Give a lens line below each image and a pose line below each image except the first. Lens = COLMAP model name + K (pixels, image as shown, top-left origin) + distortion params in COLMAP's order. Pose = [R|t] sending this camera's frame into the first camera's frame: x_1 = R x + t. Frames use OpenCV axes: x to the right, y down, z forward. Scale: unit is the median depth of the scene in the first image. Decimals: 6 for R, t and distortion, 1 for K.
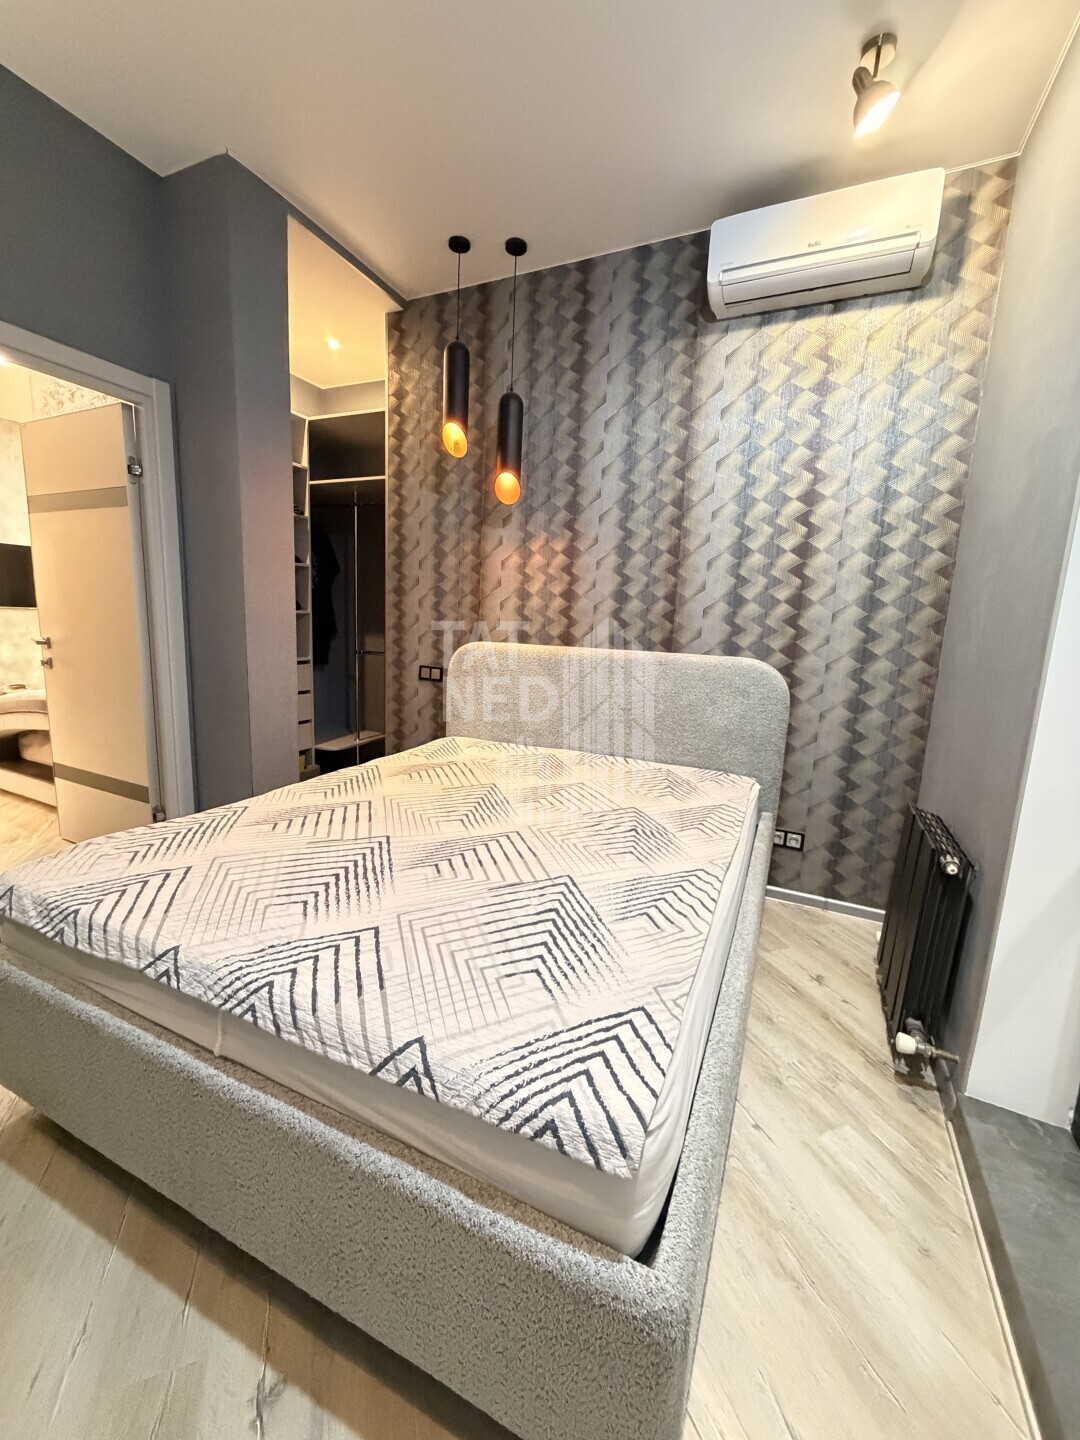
lens RADIAL K [[573.6, 0, 540.0], [0, 573.6, 720.0], [0, 0, 1]] dist [-0.002291, 0.000721]
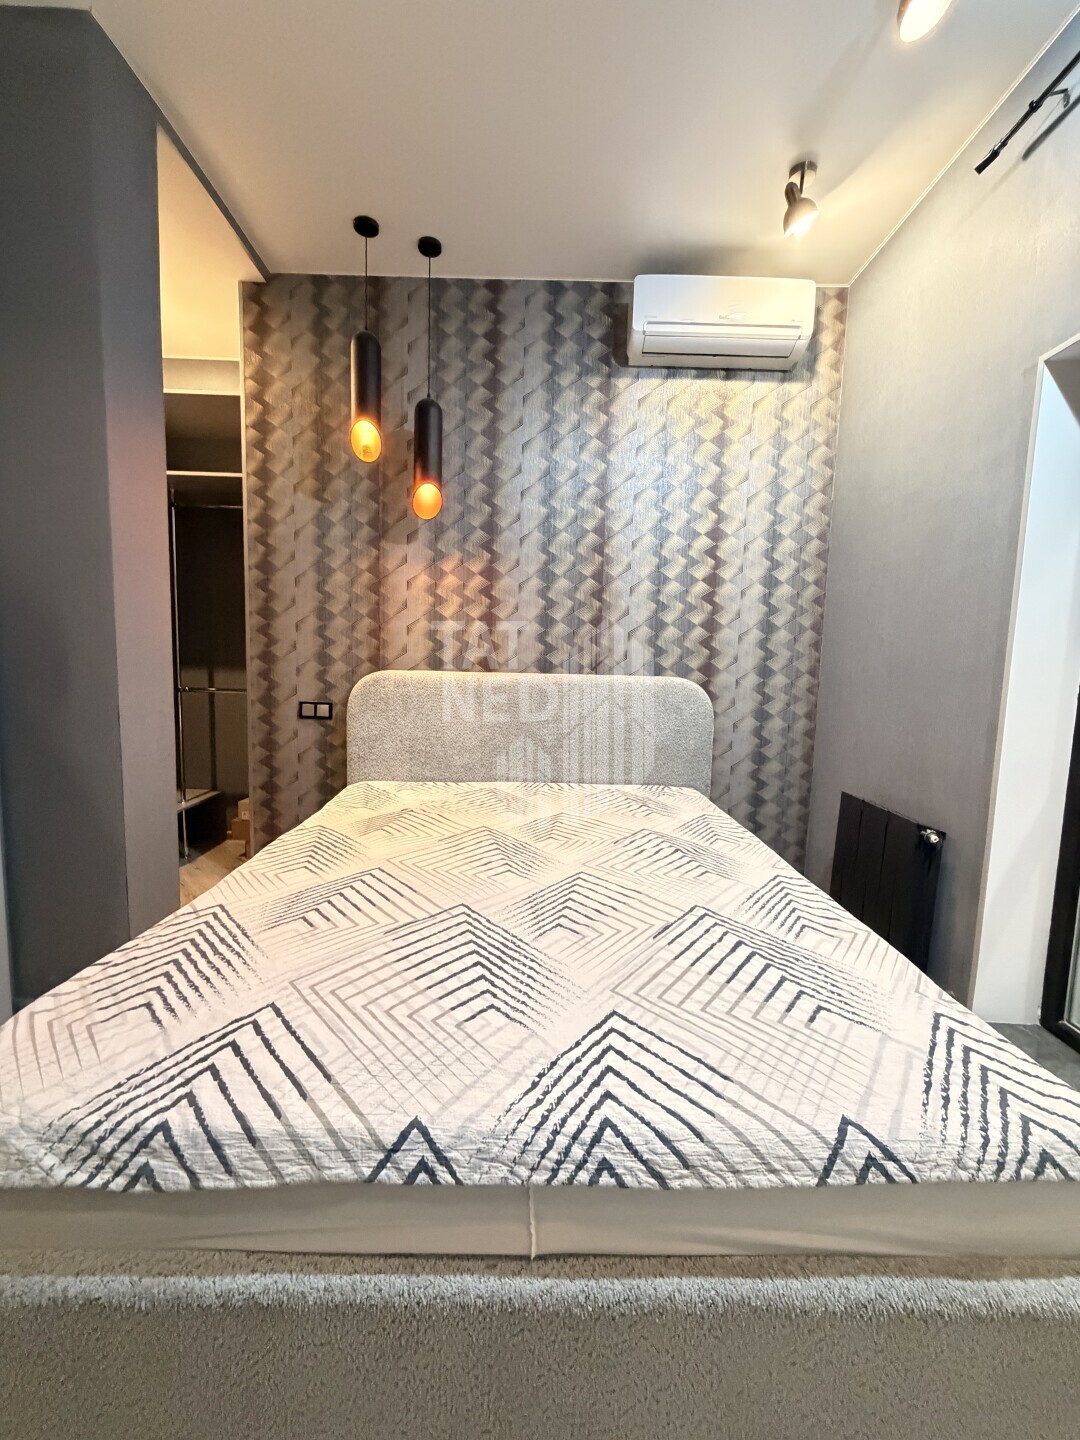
lens RADIAL K [[573.6, 0, 540.0], [0, 573.6, 720.0], [0, 0, 1]] dist [-0.002291, 0.000721]
pose [[0.905665, -0.063947, 0.419143, -0.340835], [0.085655, 0.995773, -0.033158, -0.014714], [-0.415251, 0.065932, 0.907314, 0.139788]]
